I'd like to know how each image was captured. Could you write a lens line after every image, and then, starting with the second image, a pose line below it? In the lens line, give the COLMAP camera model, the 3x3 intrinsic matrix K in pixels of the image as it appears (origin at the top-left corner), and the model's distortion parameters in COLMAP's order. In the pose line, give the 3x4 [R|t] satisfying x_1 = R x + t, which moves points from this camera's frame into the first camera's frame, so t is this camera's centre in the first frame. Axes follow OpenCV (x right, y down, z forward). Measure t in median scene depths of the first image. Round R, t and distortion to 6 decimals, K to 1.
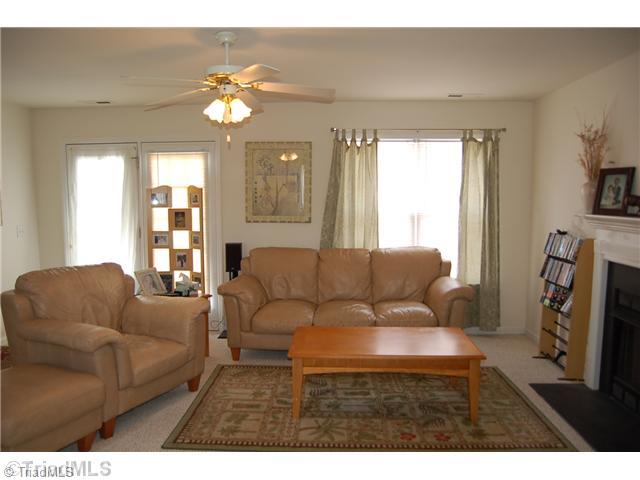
lens RADIAL K [[513.6, 0, 320.0], [0, 513.6, 240.0], [0, 0, 1]] dist [-0.021000, -0.002831]
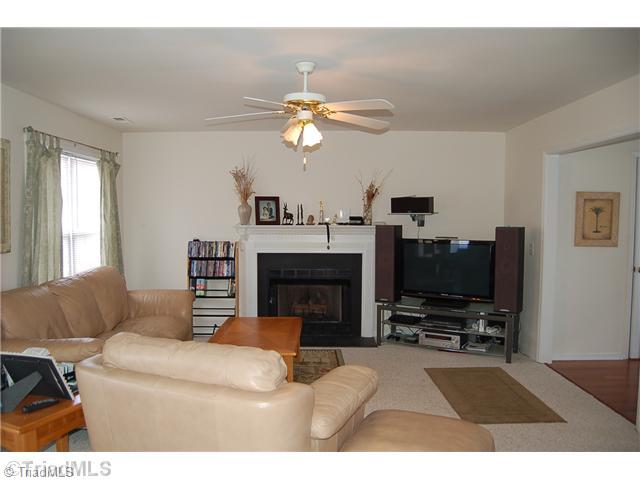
lens RADIAL K [[513.6, 0, 320.0], [0, 513.6, 240.0], [0, 0, 1]] dist [-0.021000, -0.002831]
pose [[-0.031274, -0.052475, 0.998132, -1.105165], [0.089056, 0.994503, 0.055074, -0.077346], [-0.995536, 0.090612, -0.026429, 0.883184]]
